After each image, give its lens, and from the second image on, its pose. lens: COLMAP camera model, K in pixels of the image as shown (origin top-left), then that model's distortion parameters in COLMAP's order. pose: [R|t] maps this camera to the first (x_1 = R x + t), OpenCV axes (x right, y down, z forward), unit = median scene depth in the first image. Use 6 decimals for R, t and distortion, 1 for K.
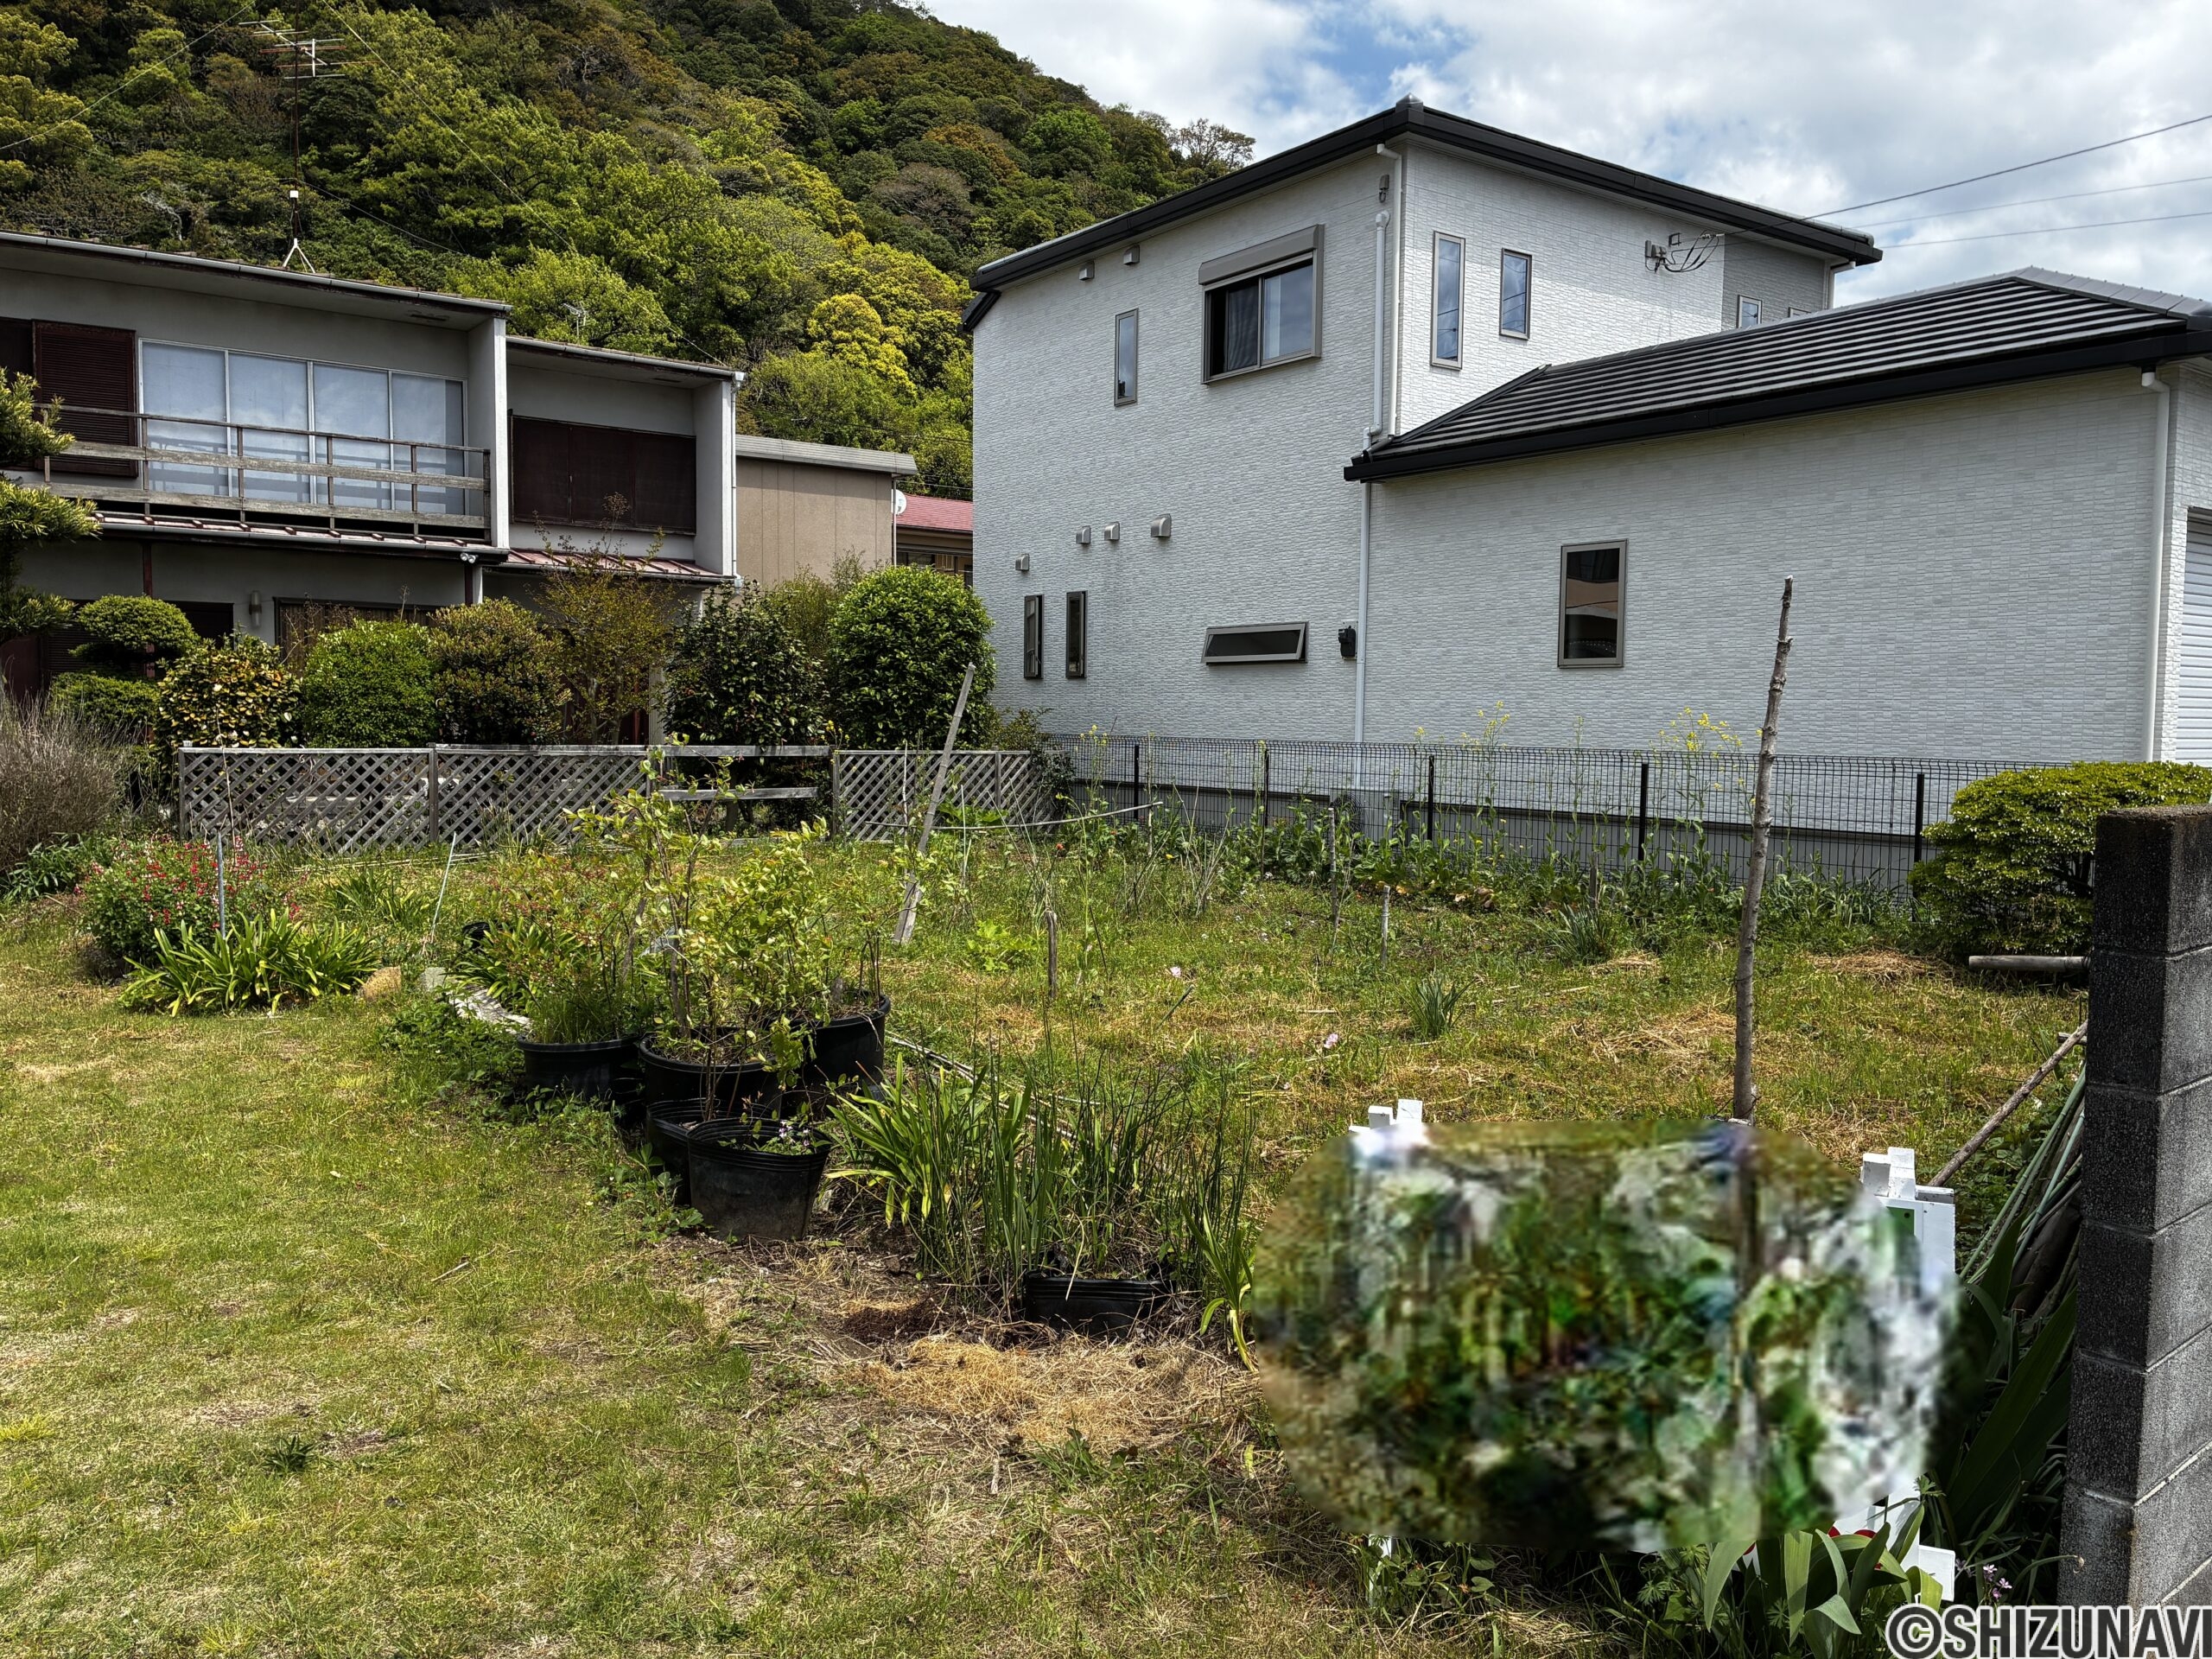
lens RADIAL K [[1672.9, 0, 1117.3], [0, 1672.9, 820.3], [0, 0, 1]] dist [0.051242, -0.055899]
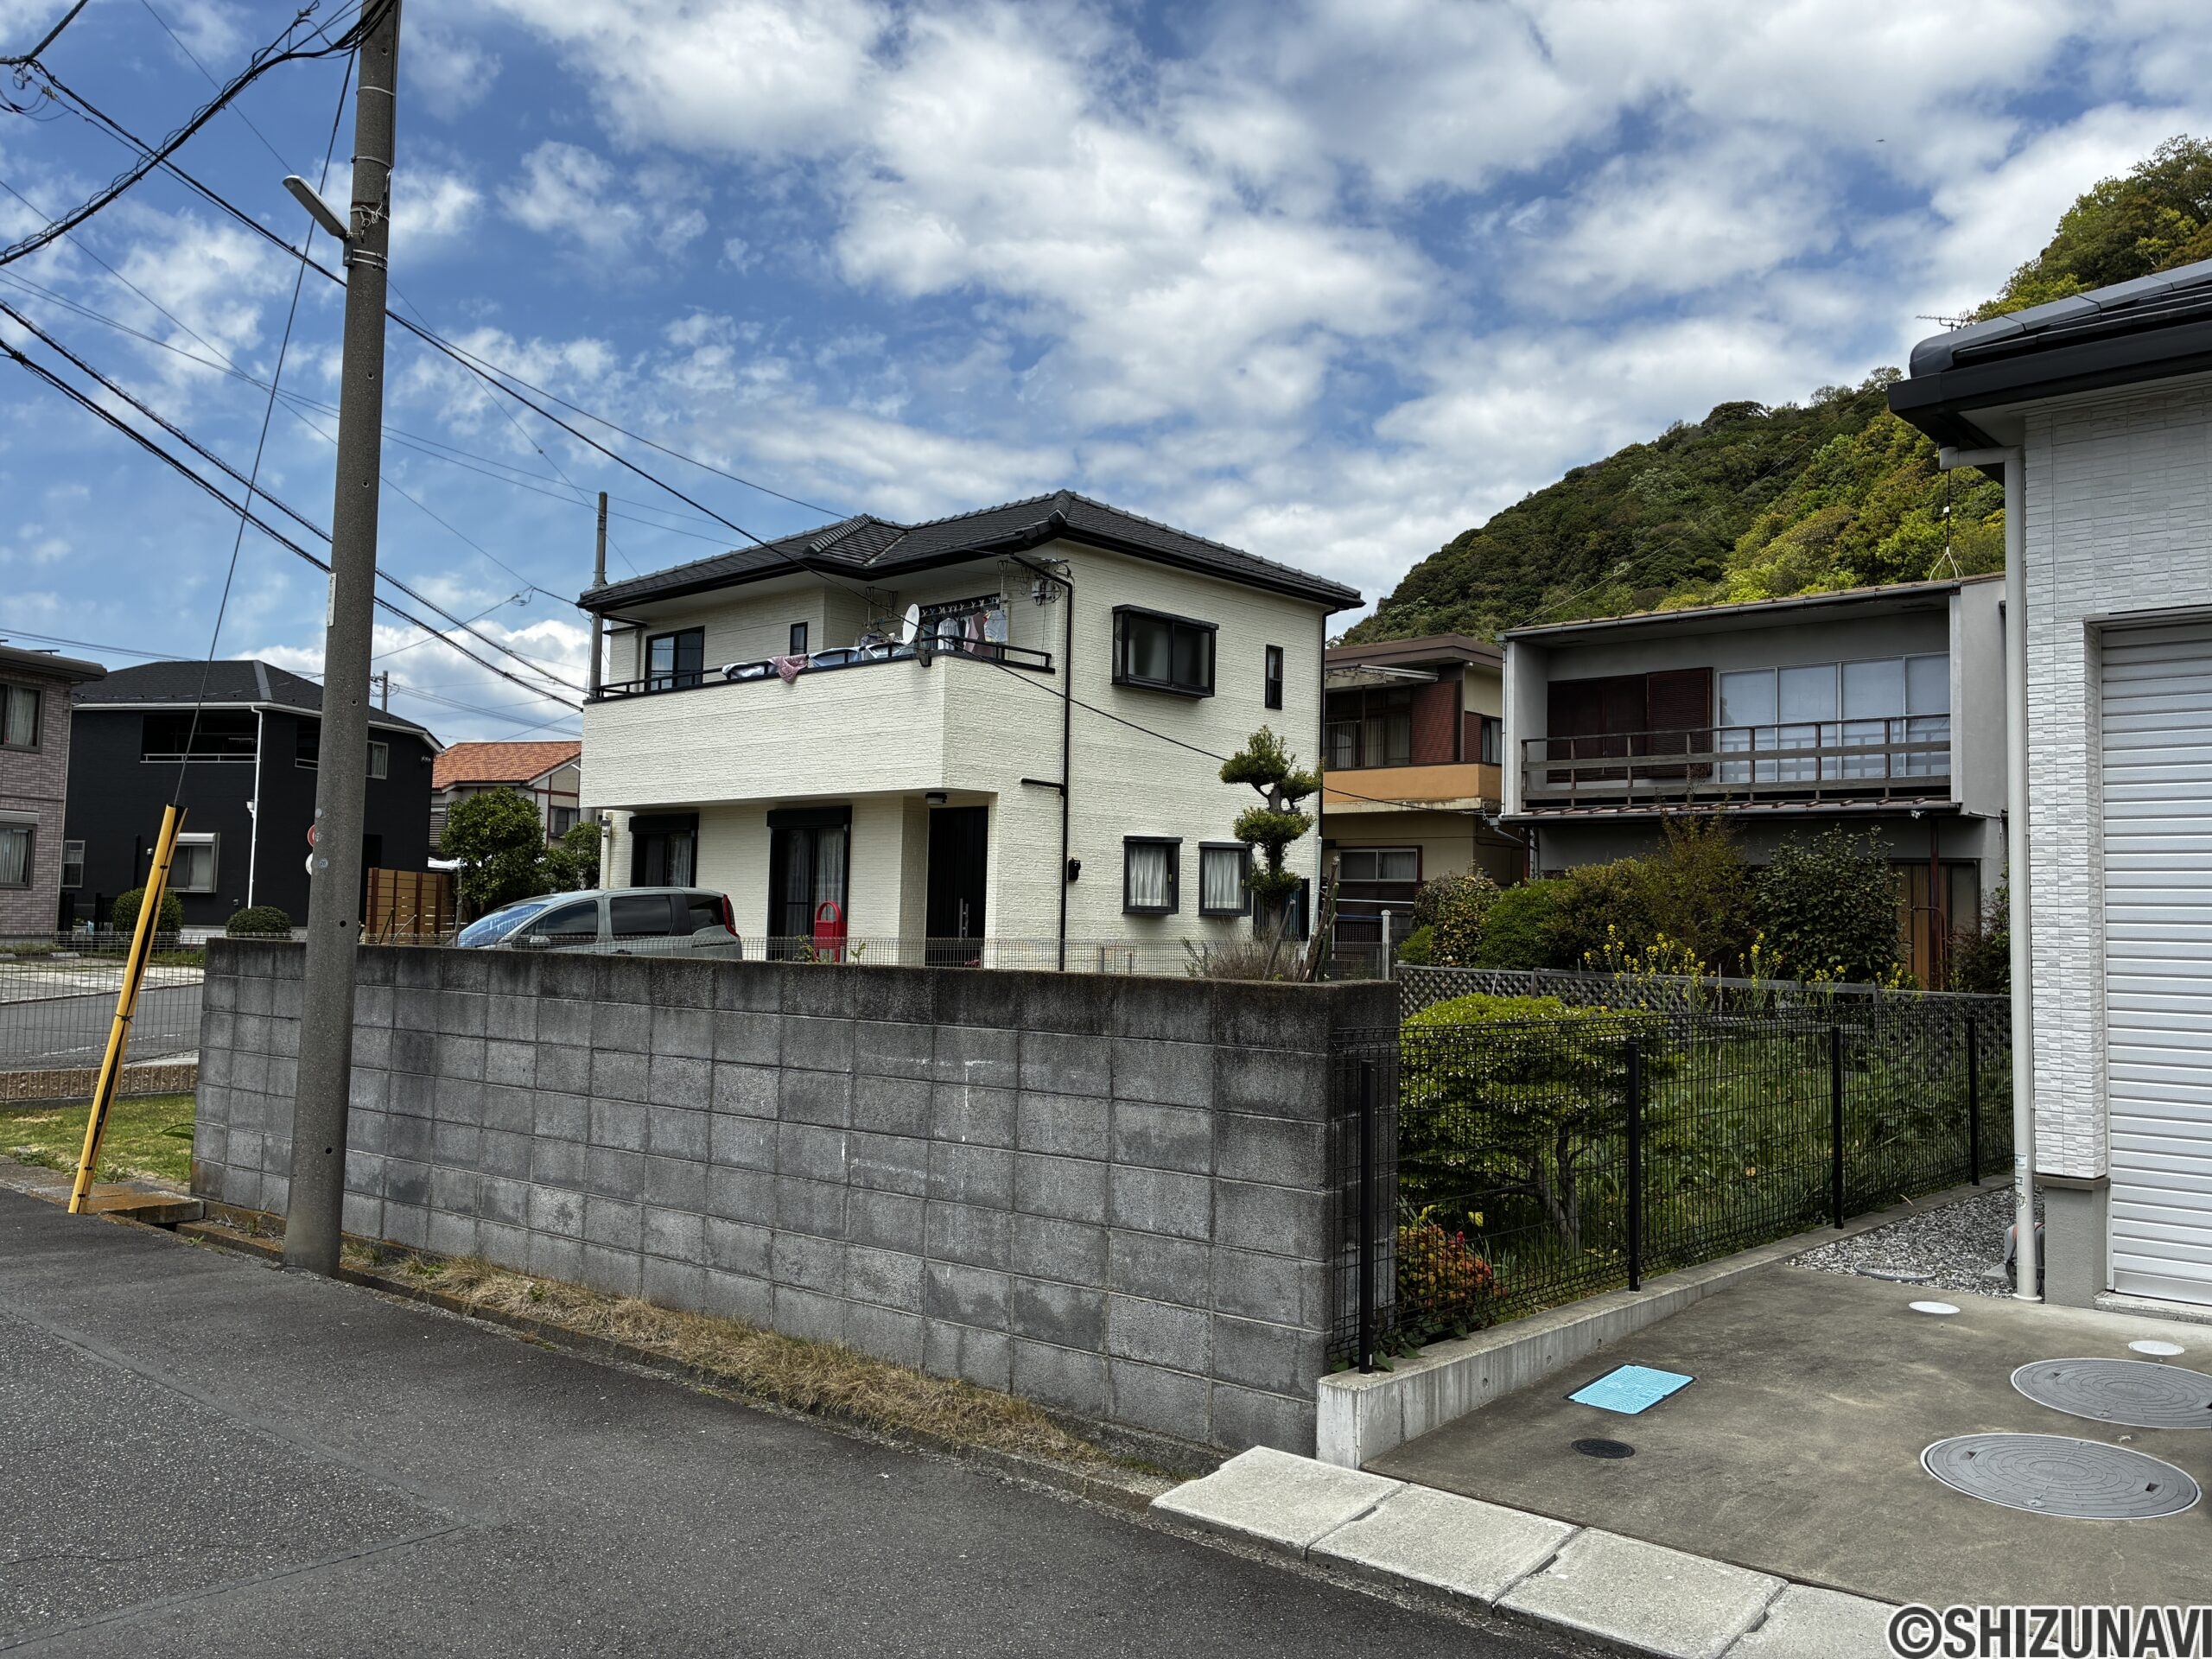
lens RADIAL K [[1672.9, 0, 1106.7], [0, 1672.9, 795.0], [0, 0, 1]] dist [0.051242, -0.055899]
pose [[0.196255, -0.080326, -0.977257, 0.699818], [-0.084170, 0.991580, -0.098407, -0.017260], [0.976934, 0.101569, 0.187842, 0.323388]]
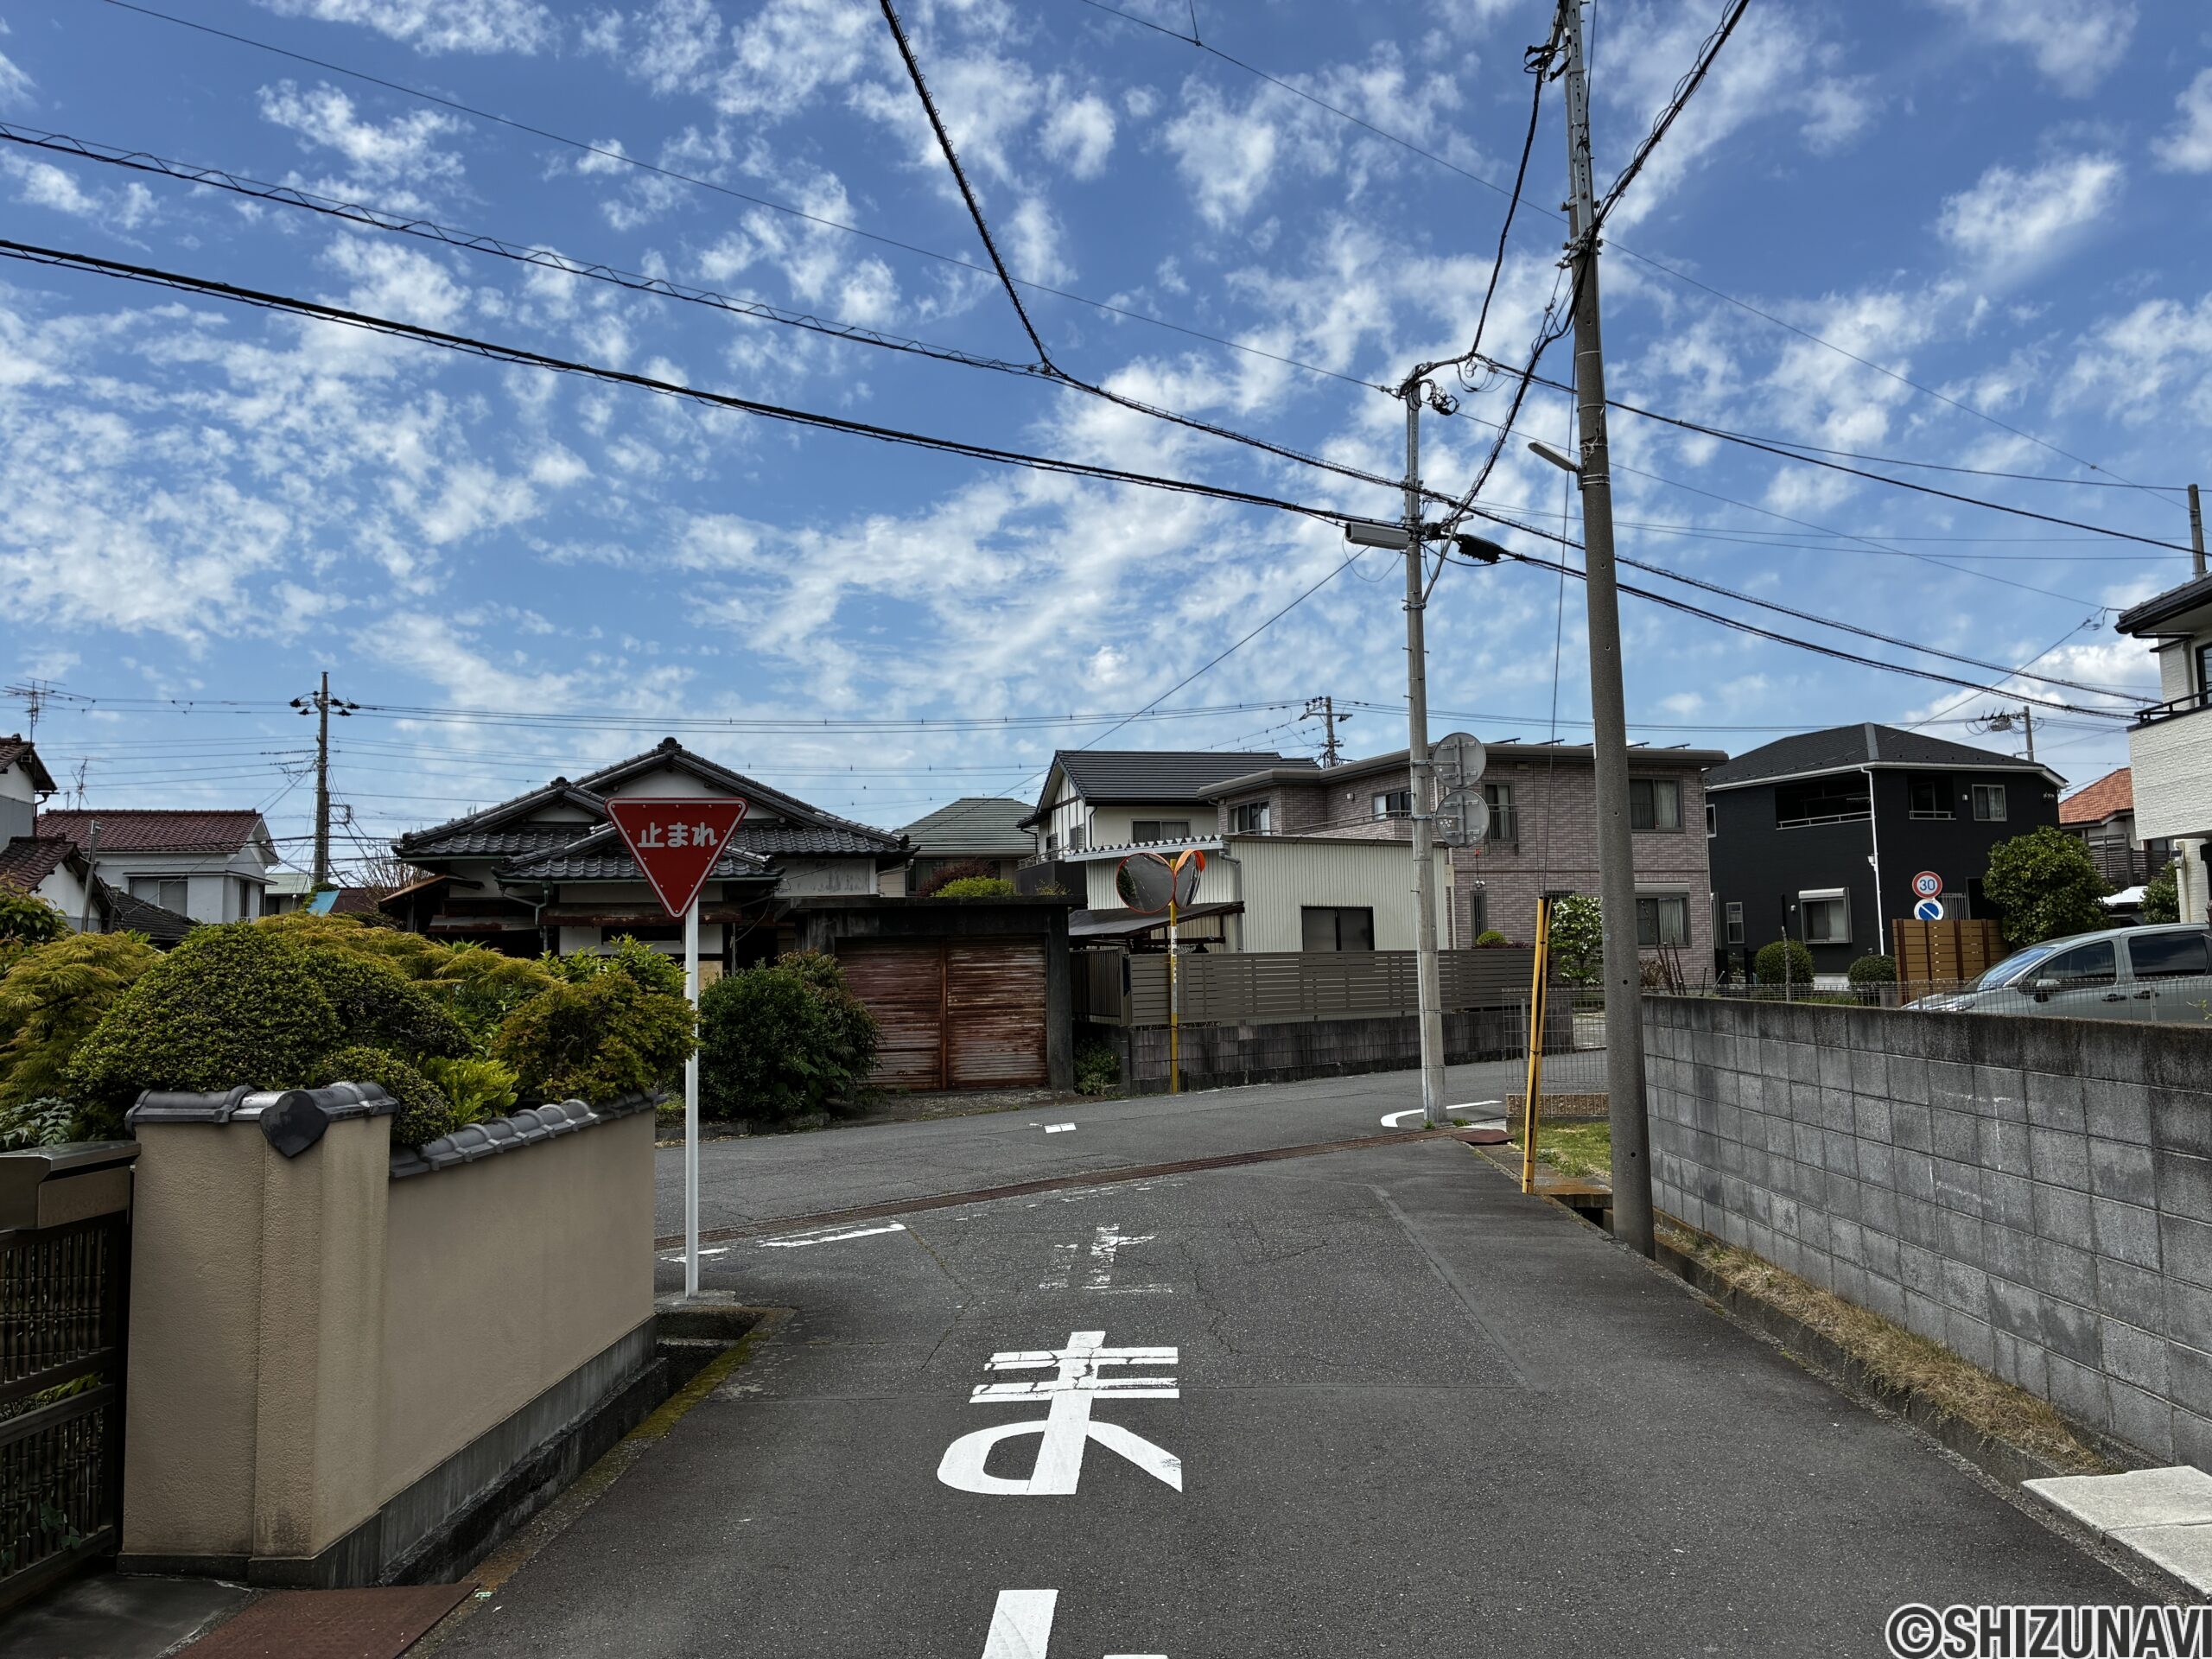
lens RADIAL K [[1672.9, 0, 1109.1], [0, 1672.9, 808.2], [0, 0, 1]] dist [0.051242, -0.055899]
pose [[-0.677982, -0.063785, -0.732306, 0.776244], [-0.032828, 0.997861, -0.056523, -0.031917], [0.734345, -0.014281, -0.678626, 0.480798]]
